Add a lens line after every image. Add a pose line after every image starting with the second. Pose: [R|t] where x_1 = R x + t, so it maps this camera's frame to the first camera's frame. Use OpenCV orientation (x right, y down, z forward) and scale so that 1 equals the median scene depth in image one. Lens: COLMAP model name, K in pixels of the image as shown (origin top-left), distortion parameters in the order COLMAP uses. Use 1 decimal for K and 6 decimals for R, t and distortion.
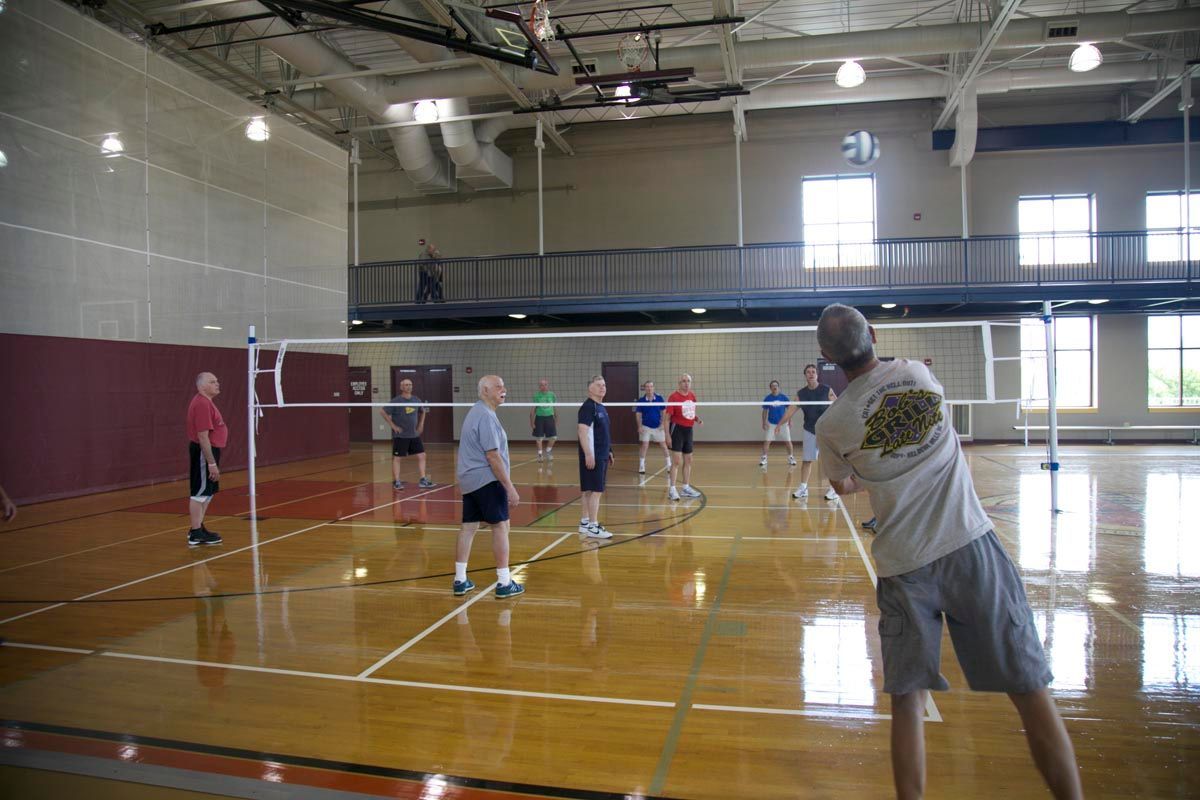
lens RADIAL K [[816.7, 0, 600.0], [0, 816.7, 400.0], [0, 0, 1]] dist [-0.045932, 0.004303]
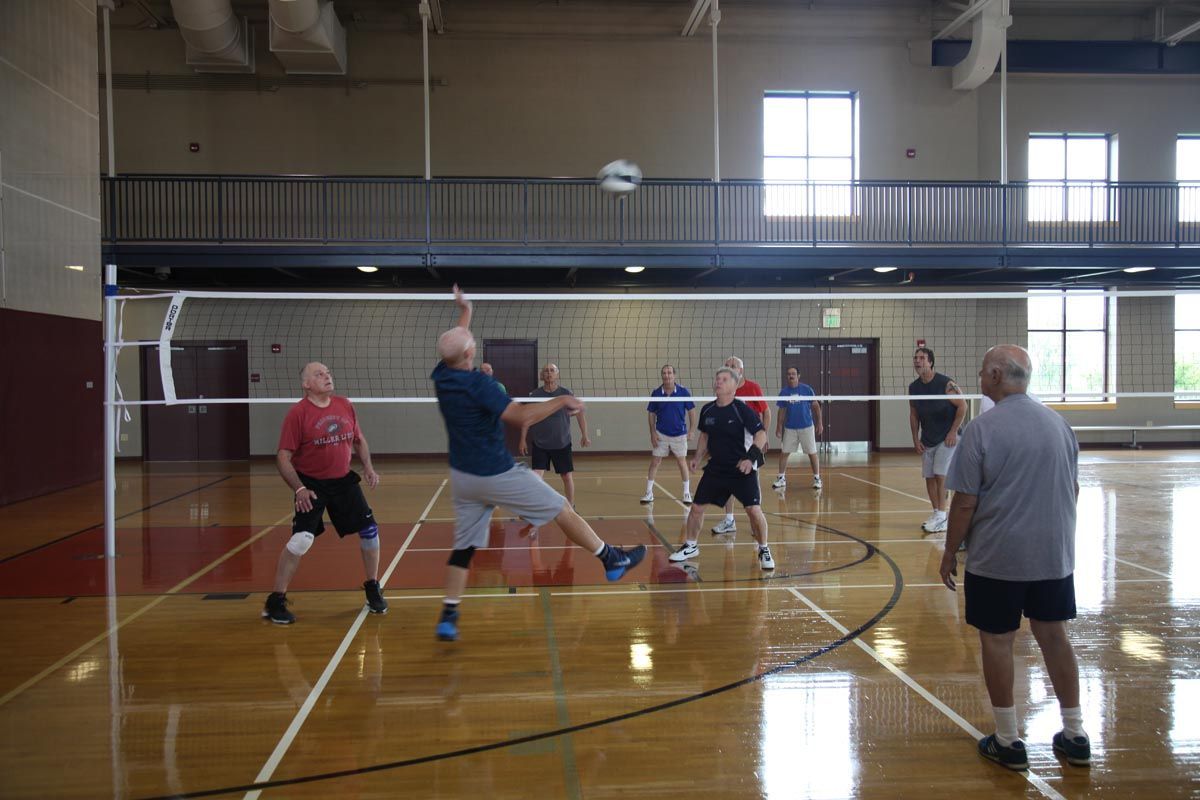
lens RADIAL K [[1156.9, 0, 598.7], [0, 1156.9, 375.6], [0, 0, 1]] dist [0.071124, -0.002963]
pose [[0.956606, 0.003906, 0.291358, -0.208149], [0.001068, 0.999856, -0.016910, 0.001328], [-0.291382, 0.016487, 0.956465, 0.039189]]
